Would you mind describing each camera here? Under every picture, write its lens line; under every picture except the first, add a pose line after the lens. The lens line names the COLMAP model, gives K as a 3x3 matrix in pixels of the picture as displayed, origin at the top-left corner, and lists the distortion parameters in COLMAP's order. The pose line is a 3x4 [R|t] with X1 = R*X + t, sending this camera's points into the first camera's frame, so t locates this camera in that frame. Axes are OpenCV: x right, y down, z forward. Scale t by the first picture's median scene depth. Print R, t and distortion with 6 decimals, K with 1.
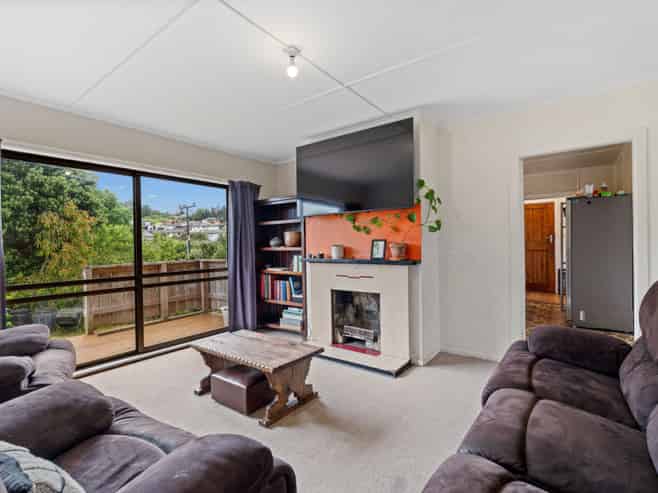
lens RADIAL K [[325.7, 0, 323.4], [0, 325.7, 246.5], [0, 0, 1]] dist [0.005359, 0.000559]
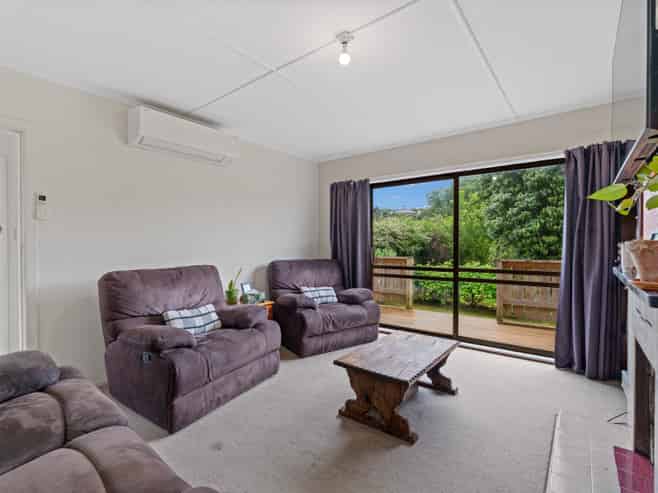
lens RADIAL K [[325.7, 0, 323.2], [0, 325.7, 248.6], [0, 0, 1]] dist [0.005359, 0.000559]
pose [[-0.017290, 0.040172, -0.999043, 0.527681], [0.002706, 0.999191, 0.040131, -0.023546], [0.999847, -0.002009, -0.017384, 0.574566]]
